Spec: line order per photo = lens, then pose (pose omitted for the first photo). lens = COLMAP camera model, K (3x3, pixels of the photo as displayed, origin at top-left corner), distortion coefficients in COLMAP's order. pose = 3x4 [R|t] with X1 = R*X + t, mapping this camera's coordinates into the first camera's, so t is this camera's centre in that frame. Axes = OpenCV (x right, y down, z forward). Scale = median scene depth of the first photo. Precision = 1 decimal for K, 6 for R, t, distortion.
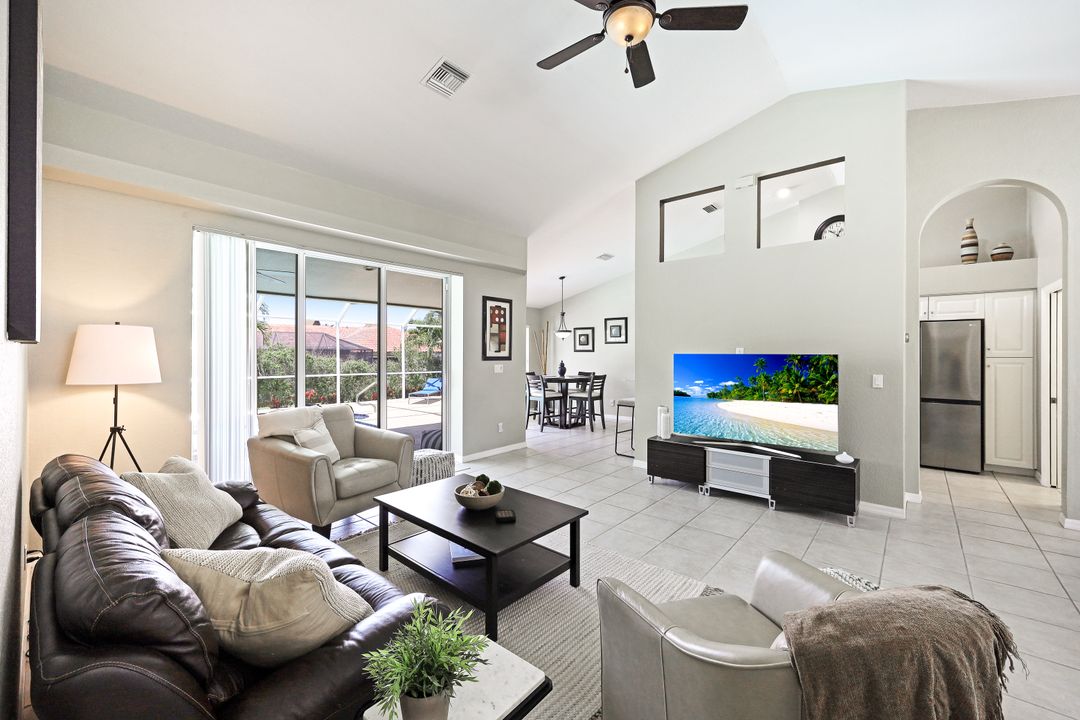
lens RADIAL K [[437.6, 0, 540.5], [0, 437.6, 355.9], [0, 0, 1]] dist [0.003405, -0.000299]
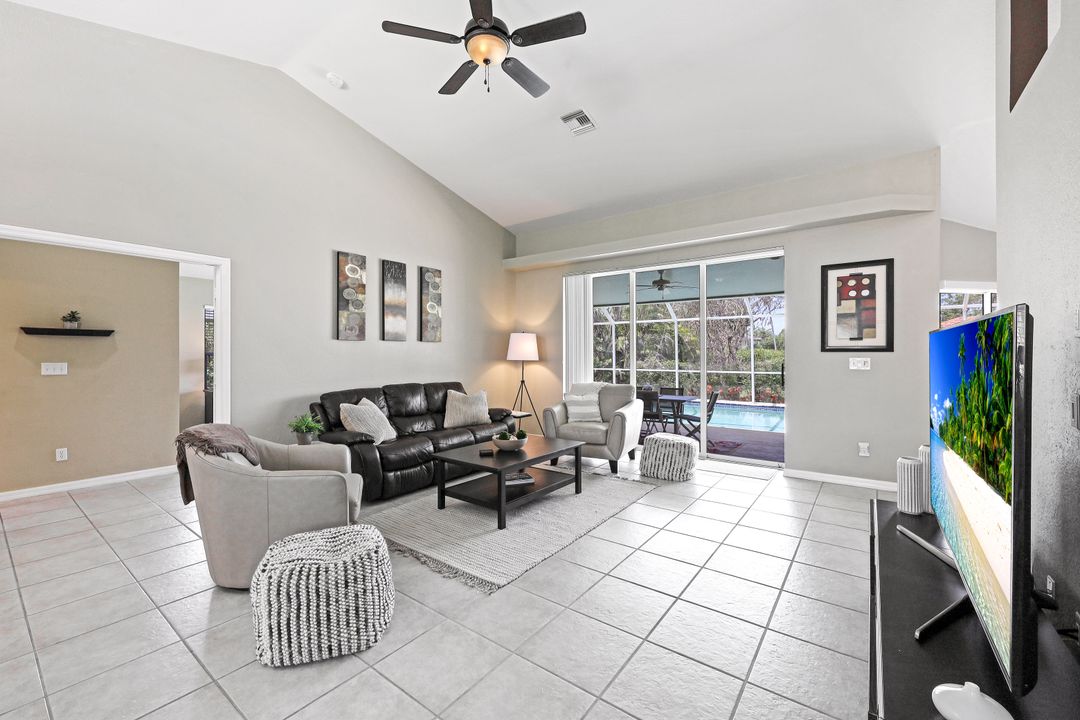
lens RADIAL K [[437.6, 0, 542.6], [0, 437.6, 354.5], [0, 0, 1]] dist [0.003405, -0.000299]
pose [[0.060506, -0.001553, -0.998167, 0.565775], [-0.003634, 0.999992, -0.001777, 0.017559], [0.998161, 0.003735, 0.060500, 0.455300]]
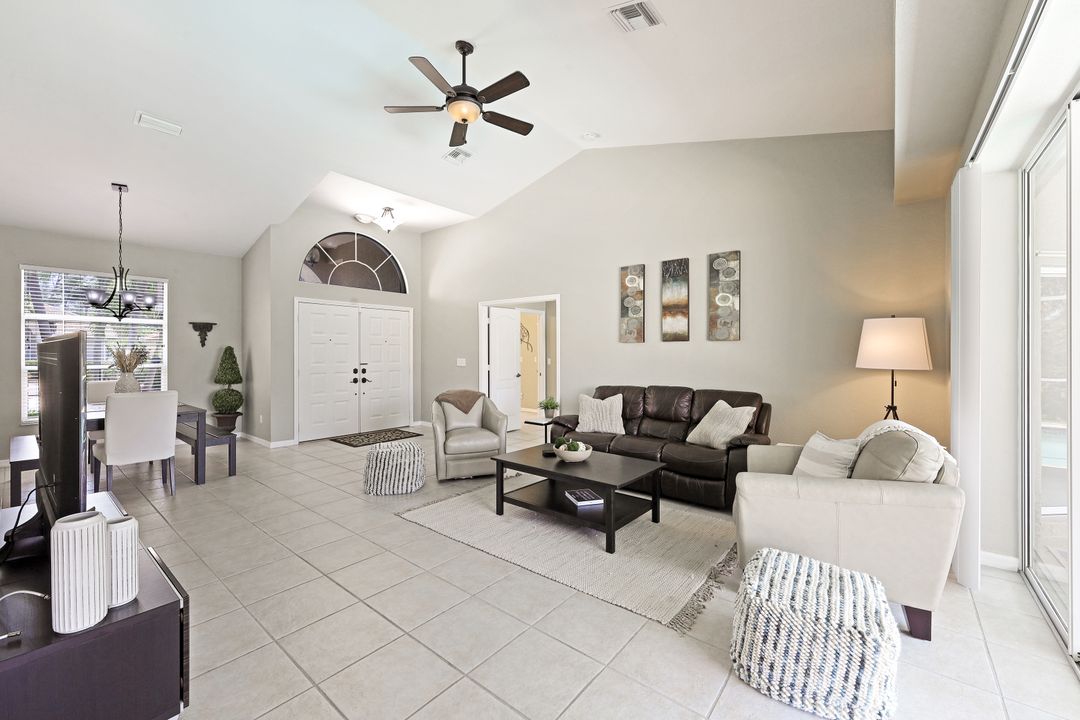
lens RADIAL K [[437.6, 0, 529.7], [0, 437.6, 353.1], [0, 0, 1]] dist [0.003405, -0.000299]
pose [[-0.999993, 0.000510, -0.003590, 0.002163], [0.000470, 0.999938, 0.011124, 0.003952], [0.003596, 0.011122, -0.999932, 1.018556]]
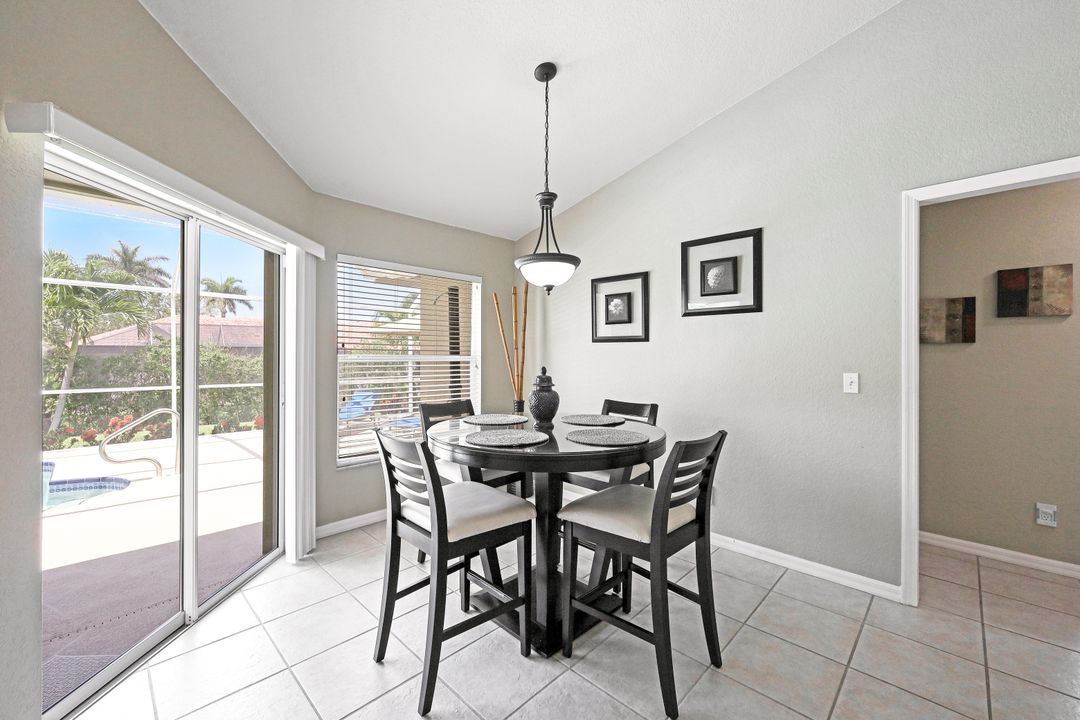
lens RADIAL K [[437.6, 0, 541.4], [0, 437.6, 352.4], [0, 0, 1]] dist [0.003405, -0.000299]
pose [[0.998493, 0.003610, -0.054763, 0.087535], [-0.004303, 0.999912, -0.012552, 0.006987], [0.054713, 0.012769, 0.998421, 1.013844]]
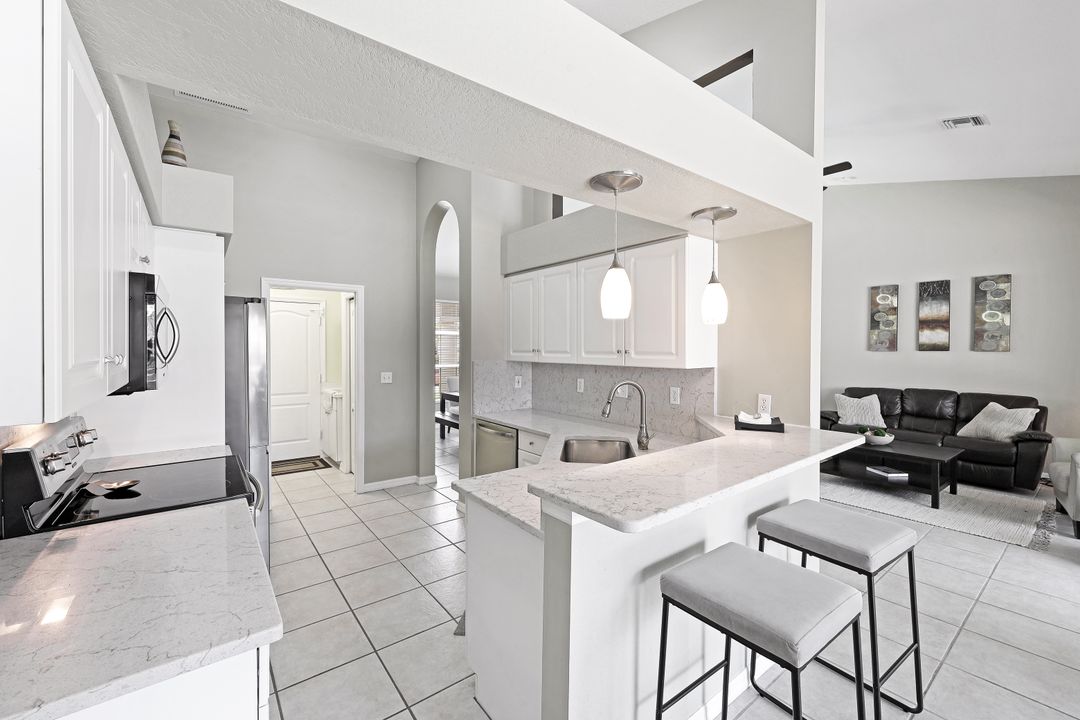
lens RADIAL K [[437.6, 0, 526.6], [0, 437.6, 352.3], [0, 0, 1]] dist [0.003405, -0.000299]
pose [[-0.974150, -0.004788, 0.225853, 0.364455], [-0.000435, 0.999813, 0.019319, -0.023120], [-0.225904, 0.018721, -0.973970, 1.326667]]
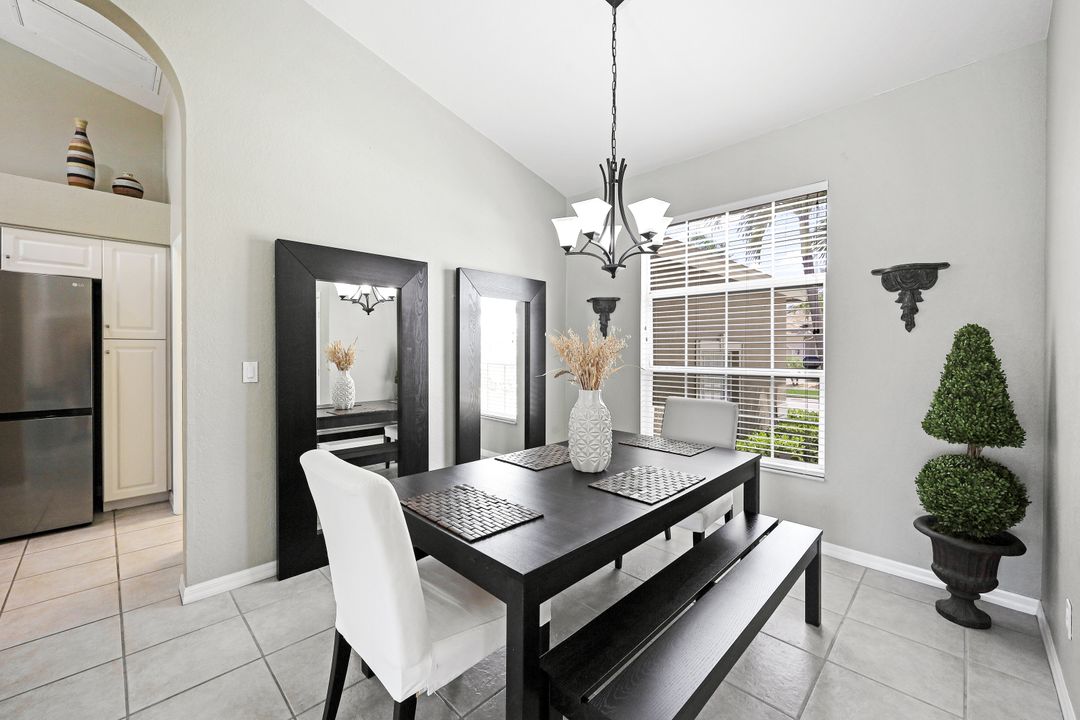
lens RADIAL K [[437.6, 0, 538.9], [0, 437.6, 354.9], [0, 0, 1]] dist [0.003405, -0.000299]
pose [[0.089583, -0.000452, 0.995979, 0.358766], [-0.000266, 1.000000, 0.000478, 0.022521], [-0.995979, -0.000308, 0.089582, 0.253340]]
